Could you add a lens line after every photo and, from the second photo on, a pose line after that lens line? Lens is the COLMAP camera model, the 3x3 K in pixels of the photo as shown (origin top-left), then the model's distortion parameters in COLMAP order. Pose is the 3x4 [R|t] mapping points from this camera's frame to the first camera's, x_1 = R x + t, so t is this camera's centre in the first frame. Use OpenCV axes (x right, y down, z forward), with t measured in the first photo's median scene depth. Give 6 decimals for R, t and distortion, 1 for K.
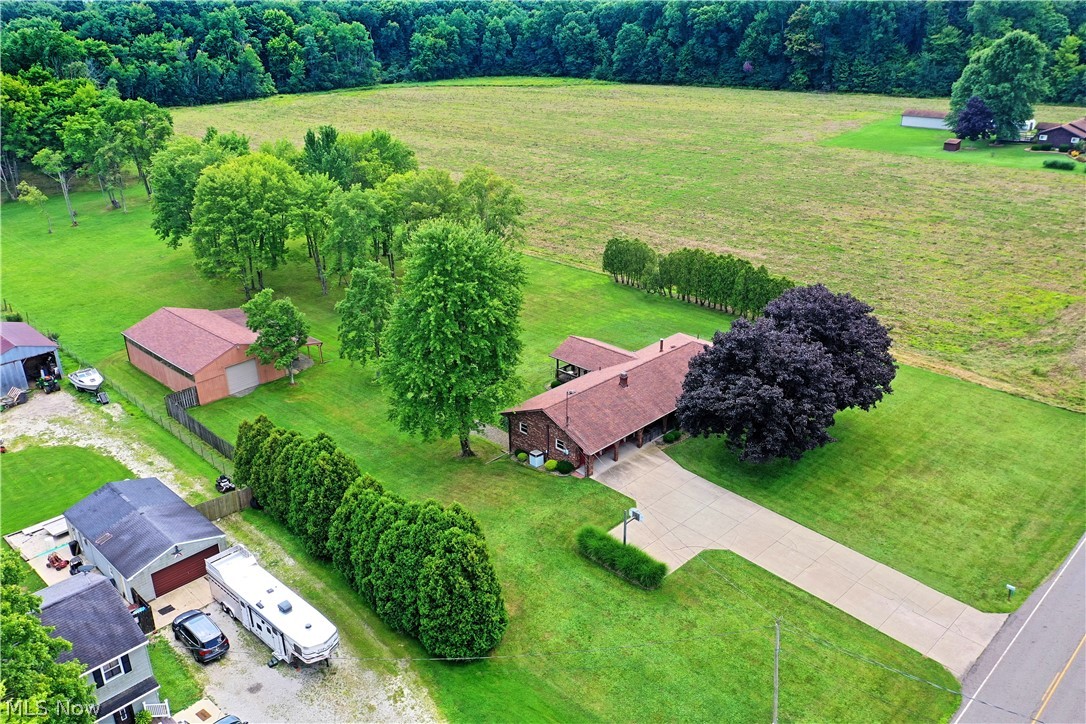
lens RADIAL K [[864.1, 0, 543.0], [0, 864.1, 362.0], [0, 0, 1]] dist [0.022568, 0.006396]
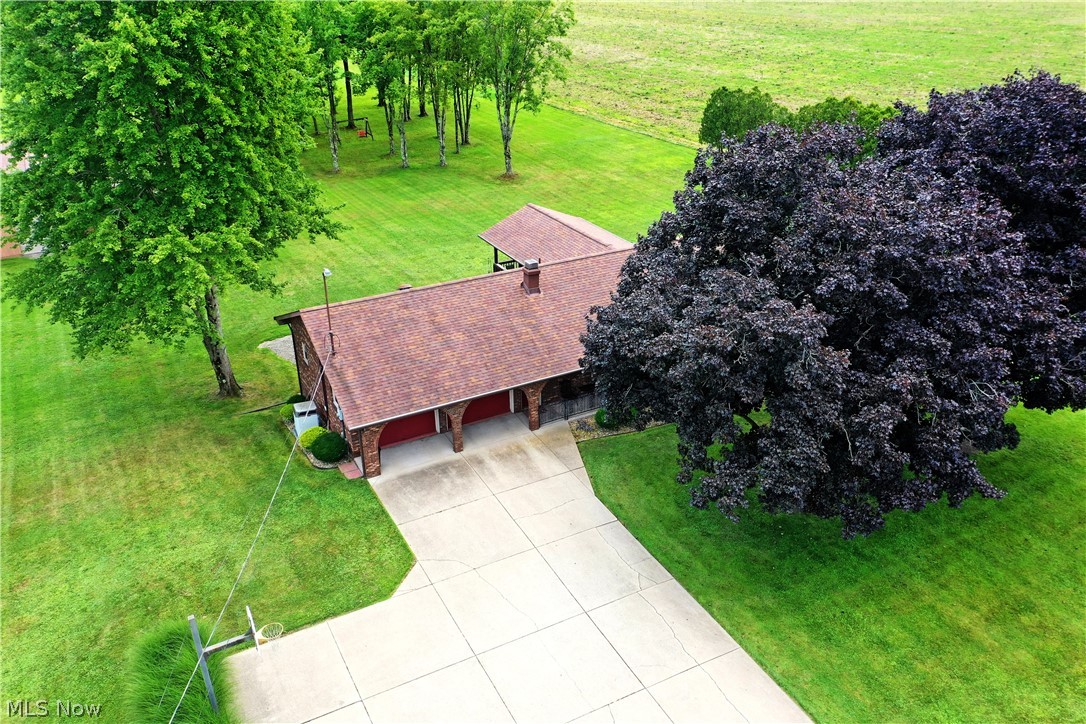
lens RADIAL K [[864.1, 0, 543.0], [0, 864.1, 362.0], [0, 0, 1]] dist [0.022568, 0.006396]
pose [[0.957389, 0.129321, -0.258229, 0.249115], [-0.114880, 0.990888, 0.070317, 0.036111], [0.264969, -0.037656, 0.963521, 0.630855]]
